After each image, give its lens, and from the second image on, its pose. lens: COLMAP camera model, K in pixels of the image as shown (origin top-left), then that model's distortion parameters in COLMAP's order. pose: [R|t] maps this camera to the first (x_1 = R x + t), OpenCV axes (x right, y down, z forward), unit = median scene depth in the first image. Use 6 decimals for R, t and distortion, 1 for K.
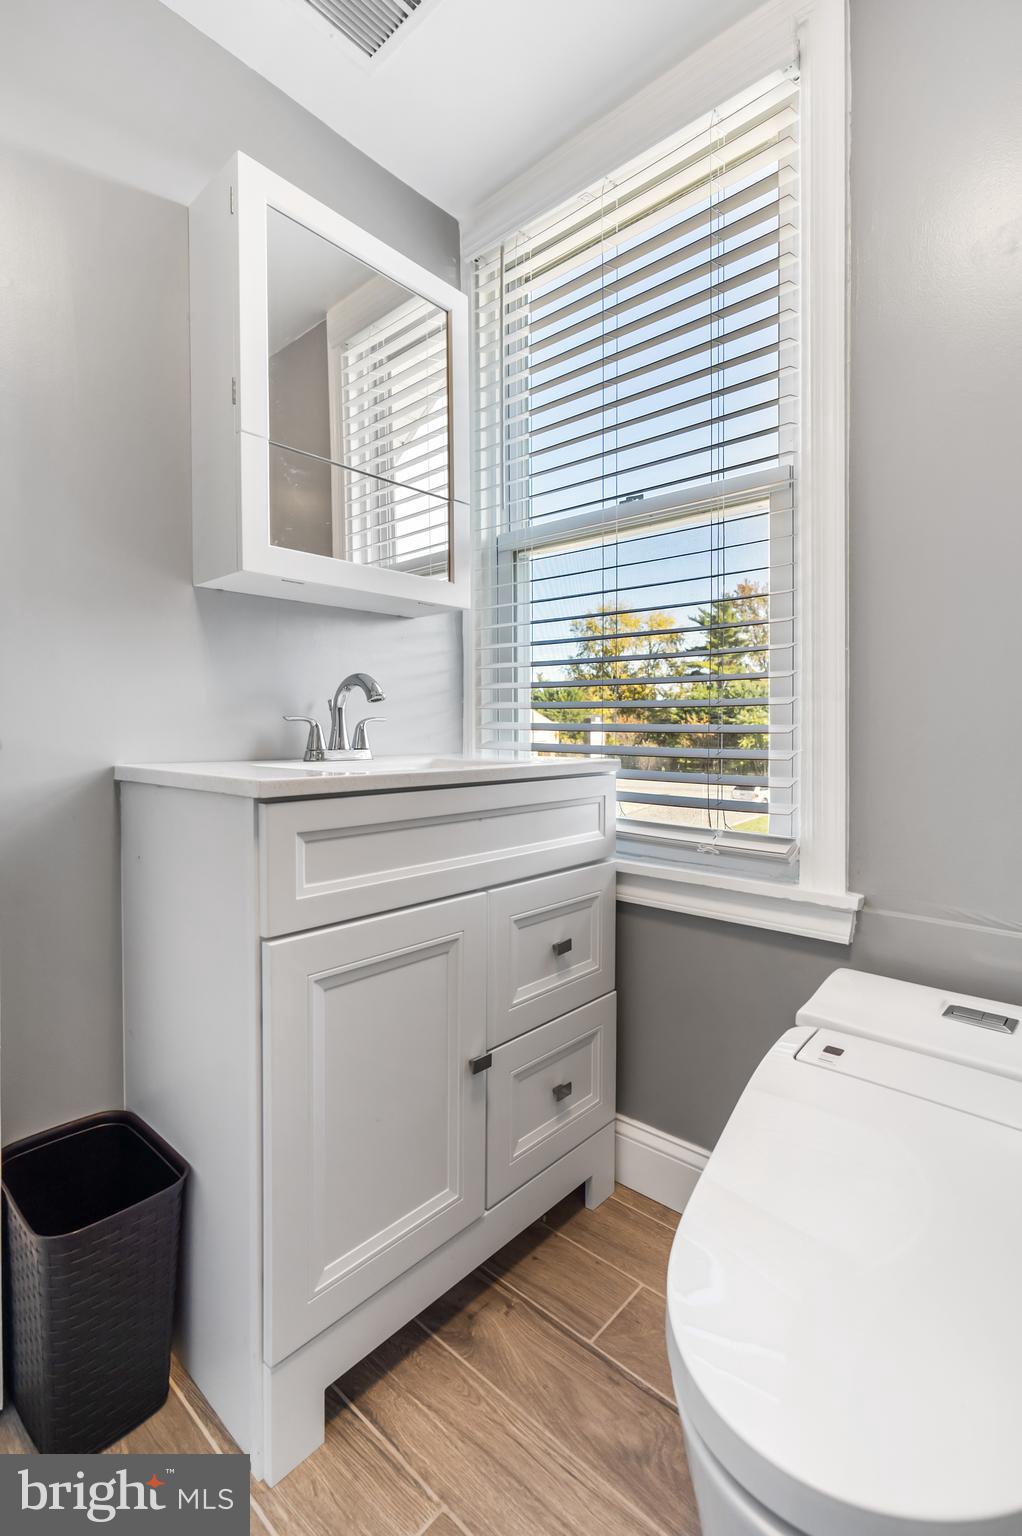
lens RADIAL K [[702.8, 0, 510.5], [0, 702.8, 734.8], [0, 0, 1]] dist [-0.009637, 0.000986]
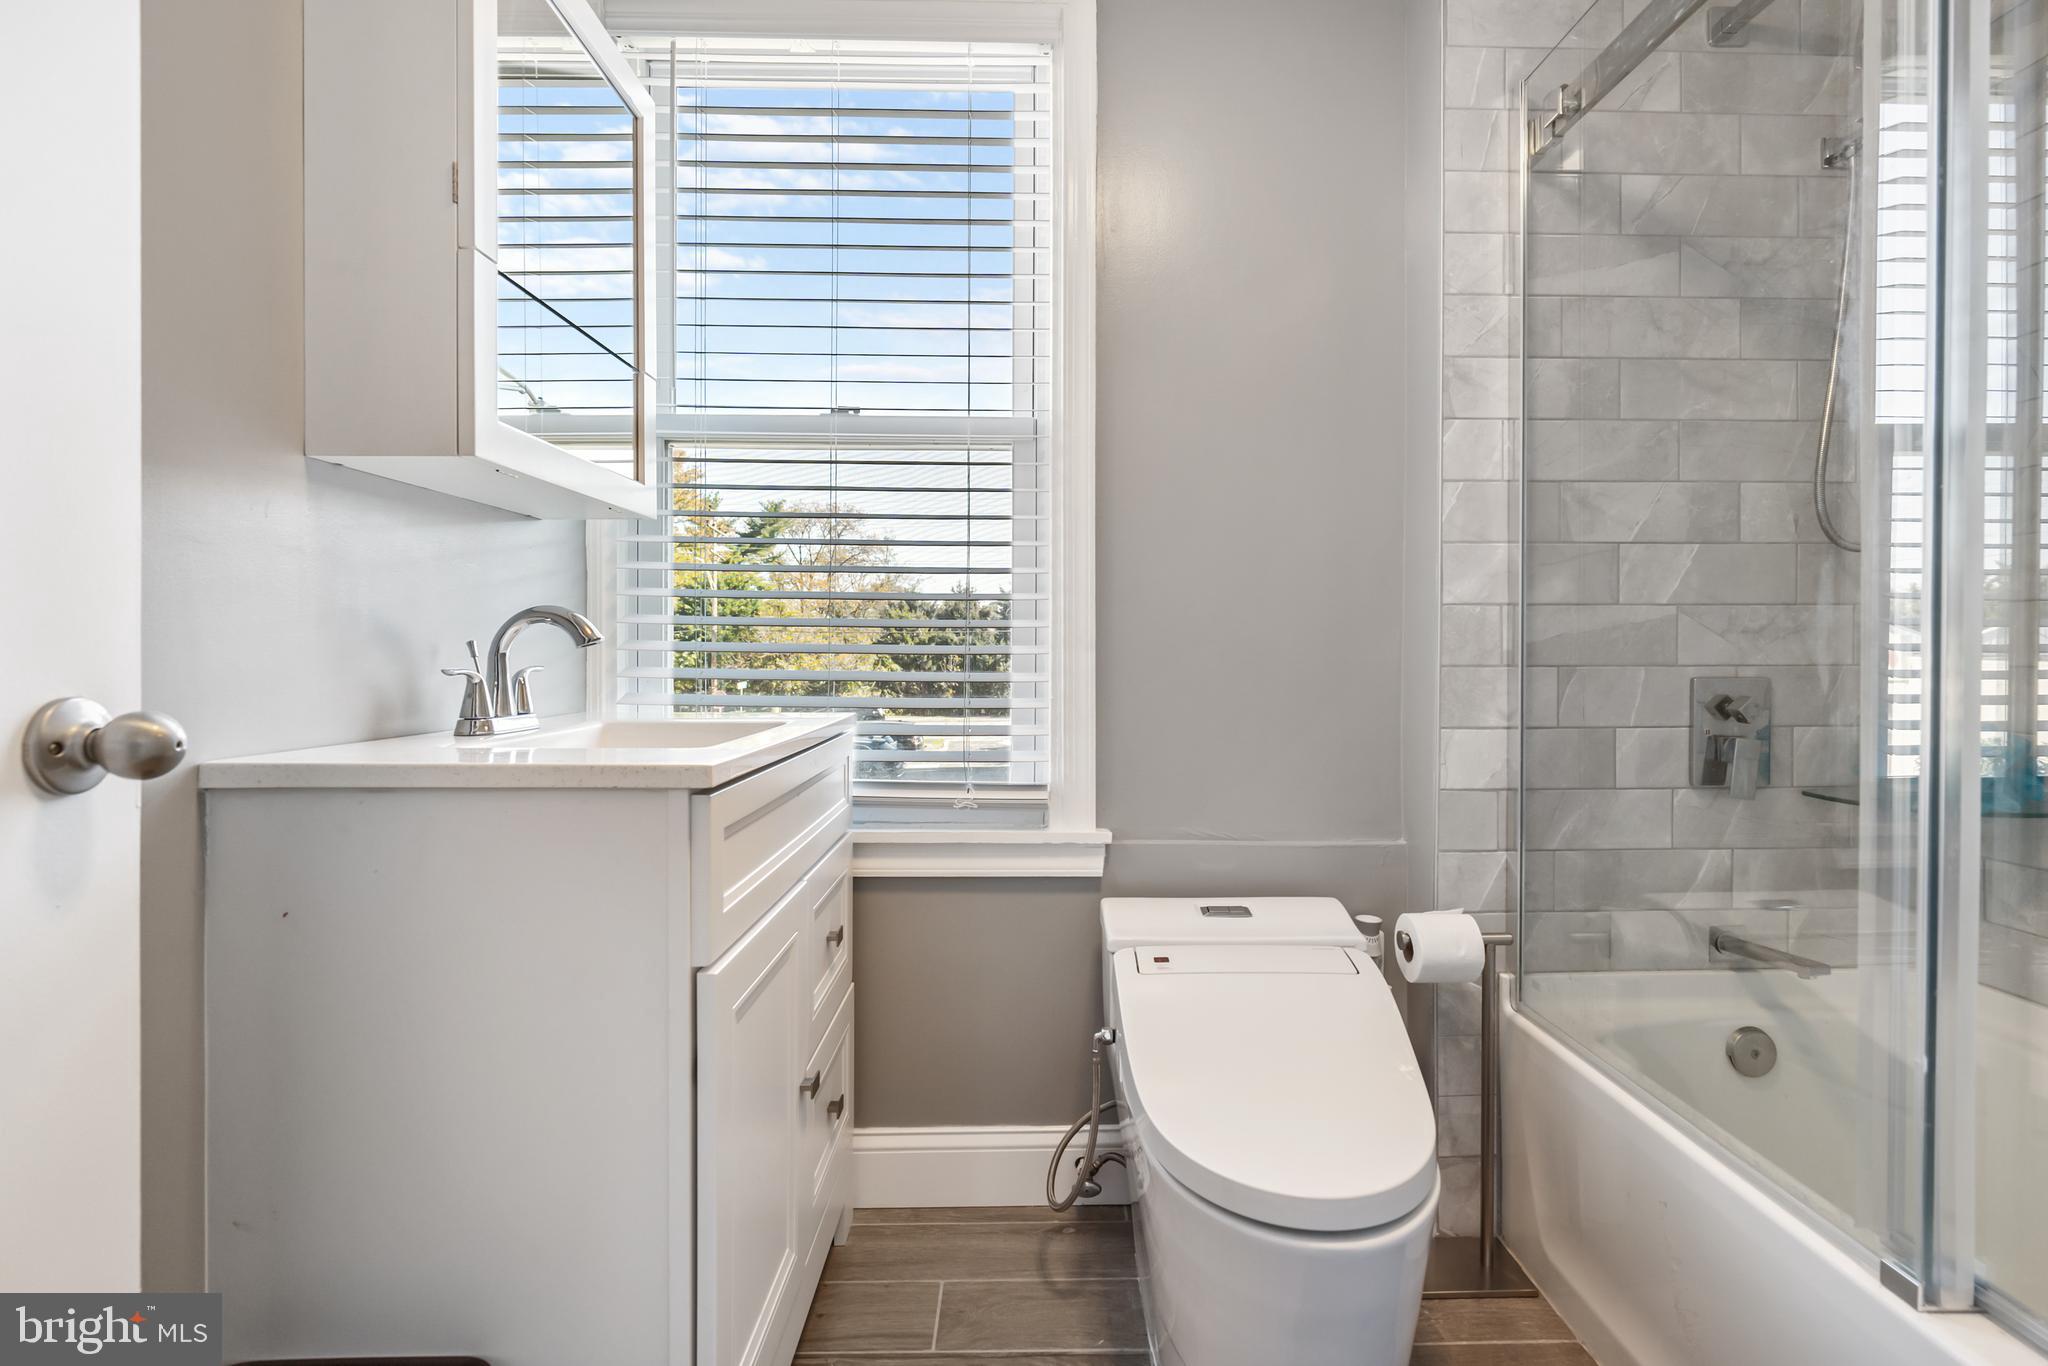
lens RADIAL K [[970.1, 0, 1032.0], [0, 970.1, 645.7], [0, 0, 1]] dist [-0.005057, -0.000209]
pose [[0.736648, 0.005196, 0.676257, -0.542217], [0.004881, 0.999904, -0.012999, -0.034374], [-0.676259, 0.012877, 0.736551, -0.032055]]
